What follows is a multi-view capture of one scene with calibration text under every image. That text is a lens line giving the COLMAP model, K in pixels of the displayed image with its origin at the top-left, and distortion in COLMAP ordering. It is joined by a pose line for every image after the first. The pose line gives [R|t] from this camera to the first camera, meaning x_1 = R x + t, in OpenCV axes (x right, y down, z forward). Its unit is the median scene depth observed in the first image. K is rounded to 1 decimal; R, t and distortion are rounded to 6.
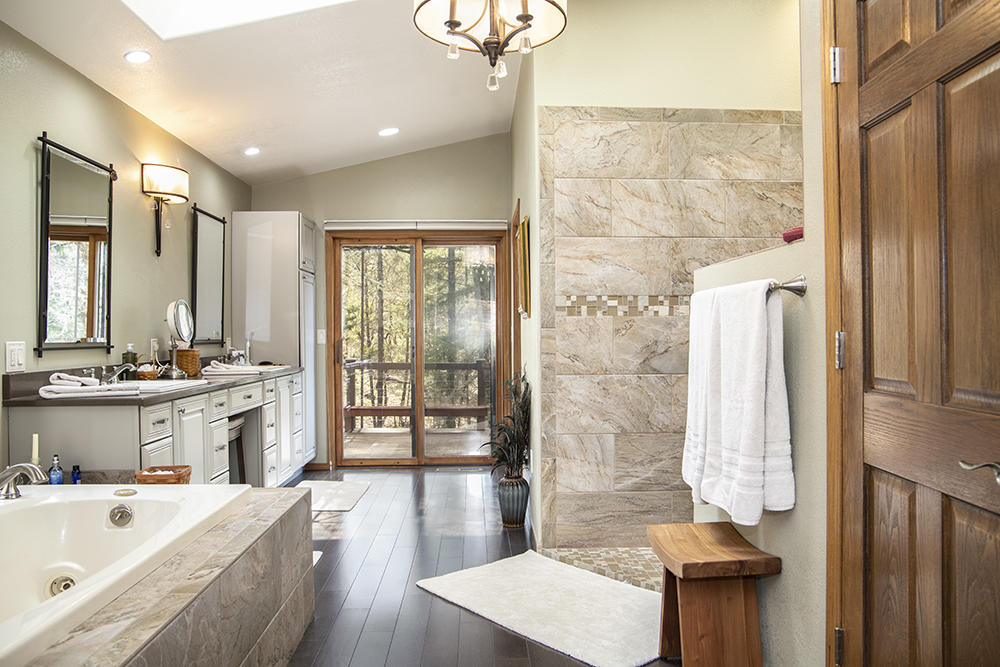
lens RADIAL K [[738.6, 0, 500.0], [0, 738.6, 333.5], [0, 0, 1]] dist [-0.111912, 0.098737]
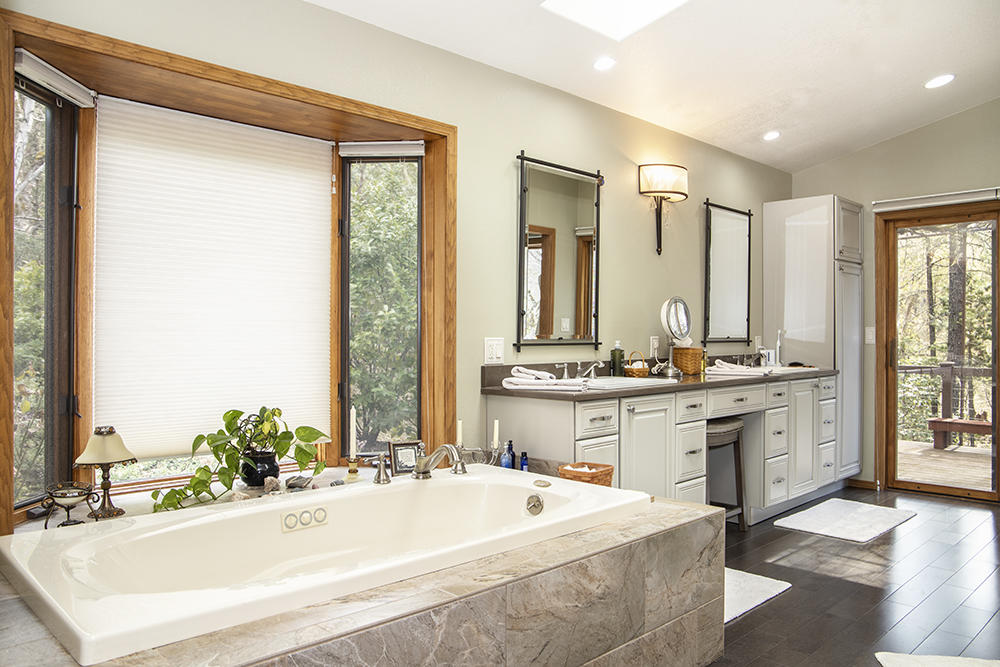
lens RADIAL K [[738.6, 0, 500.0], [0, 738.6, 333.5], [0, 0, 1]] dist [-0.111912, 0.098737]
pose [[0.671909, 0.006697, -0.740604, 0.150278], [-0.004596, 0.999978, 0.004873, -0.000863], [0.740620, 0.000130, 0.671925, 0.160314]]
